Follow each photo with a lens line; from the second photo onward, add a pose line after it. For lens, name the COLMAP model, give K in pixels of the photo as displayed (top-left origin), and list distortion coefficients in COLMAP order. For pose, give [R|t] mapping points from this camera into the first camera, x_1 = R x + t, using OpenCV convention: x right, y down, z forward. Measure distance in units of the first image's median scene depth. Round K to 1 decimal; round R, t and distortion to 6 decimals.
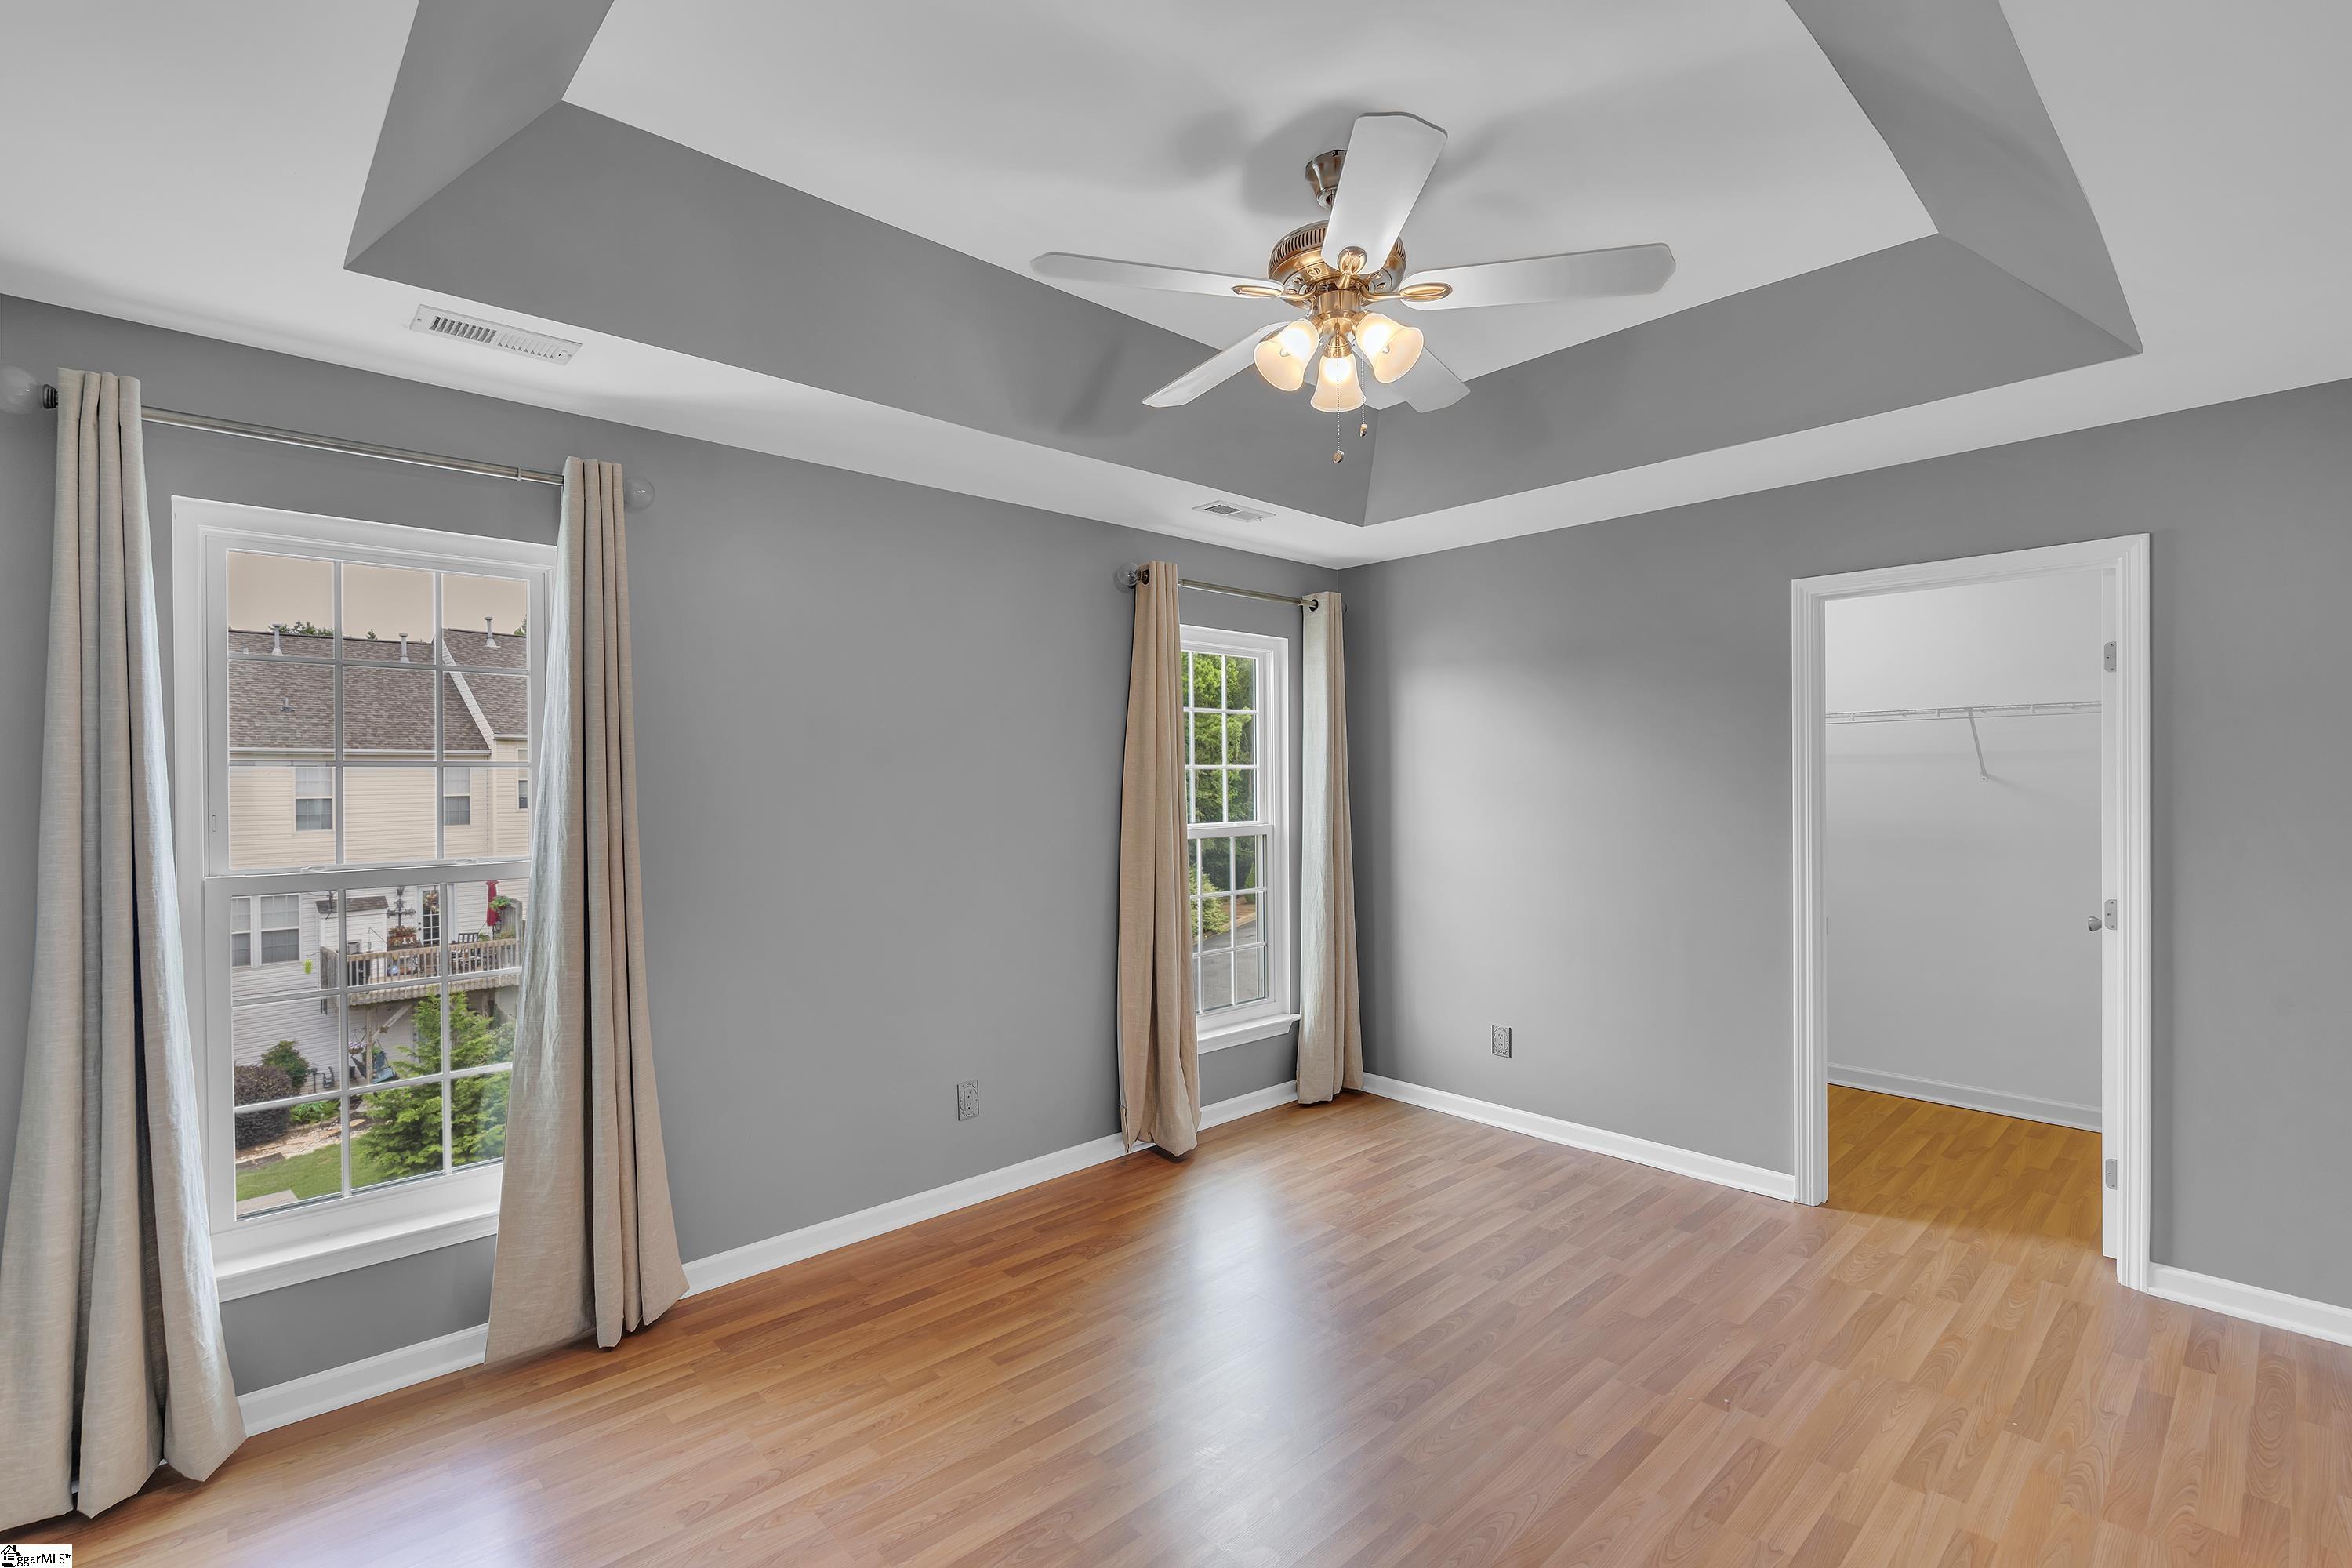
lens RADIAL K [[1052.6, 0, 1175.8], [0, 1052.6, 784.6], [0, 0, 1]] dist [-0.001577, 0.001533]
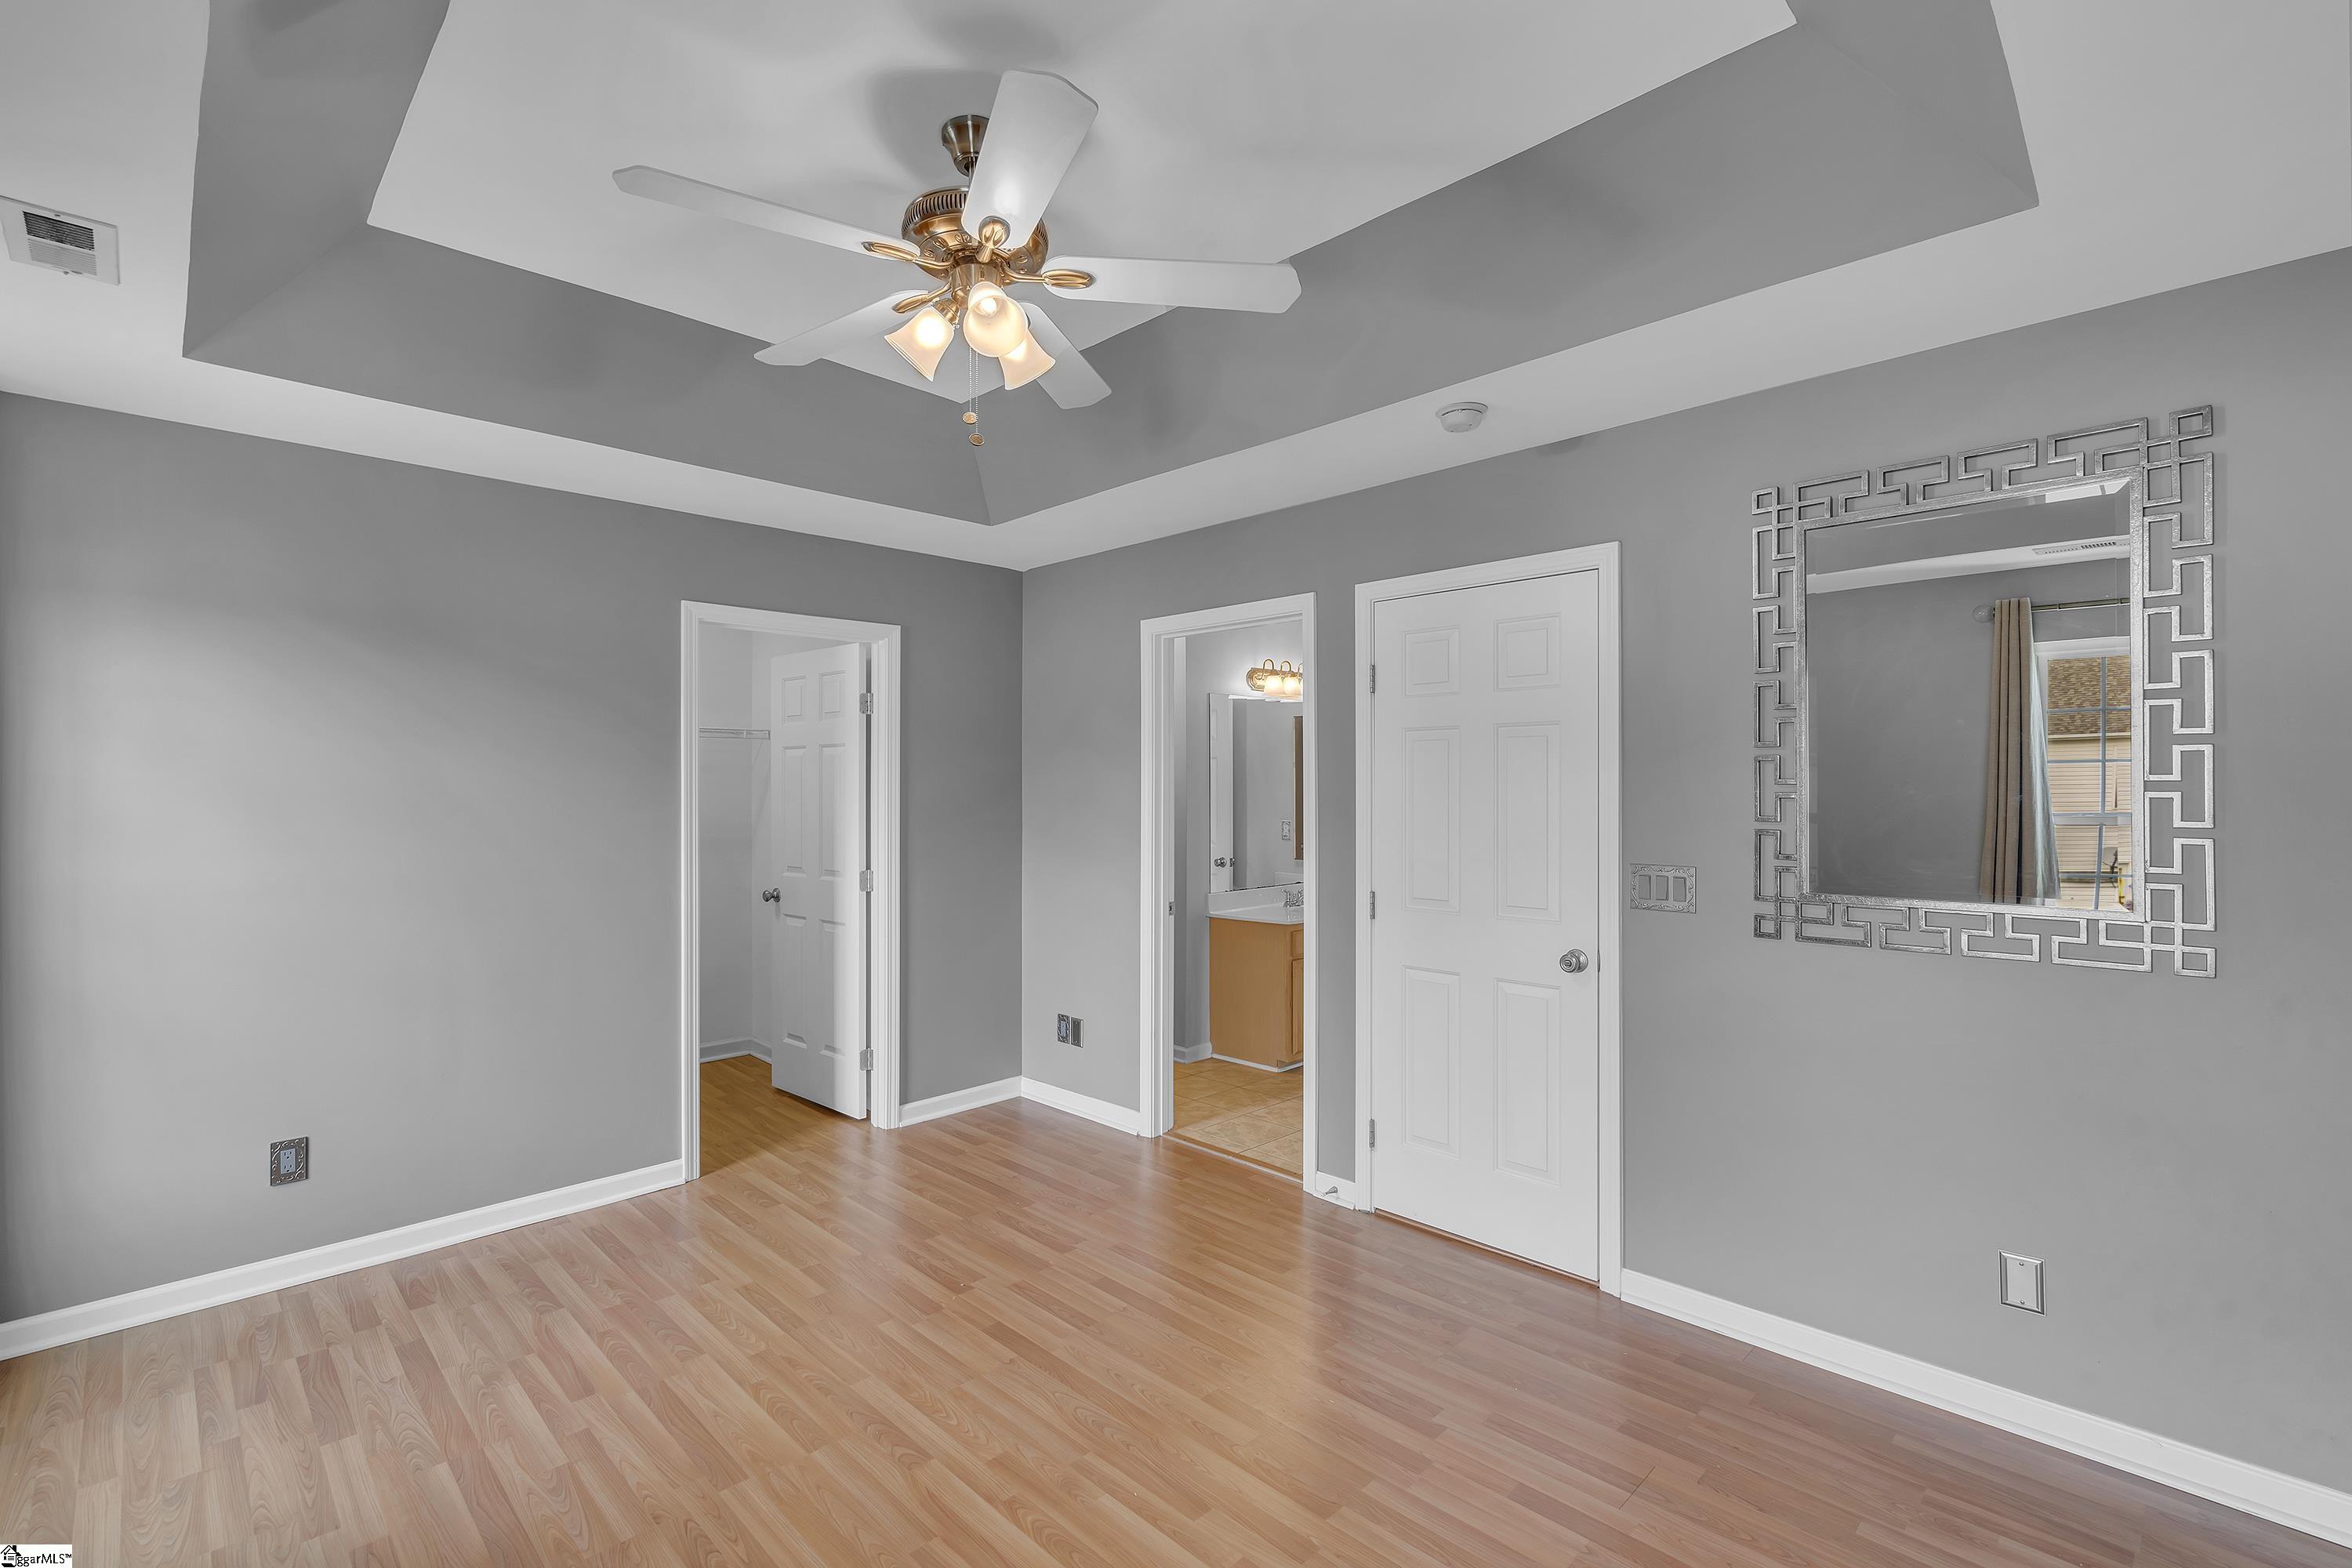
lens RADIAL K [[1052.6, 0, 1174.9], [0, 1052.6, 783.5], [0, 0, 1]] dist [-0.001577, 0.001533]
pose [[-0.054366, 0.015130, 0.998406, -0.509471], [-0.000968, 0.999884, -0.015205, 0.007304], [-0.998521, -0.001793, -0.054345, 0.559085]]
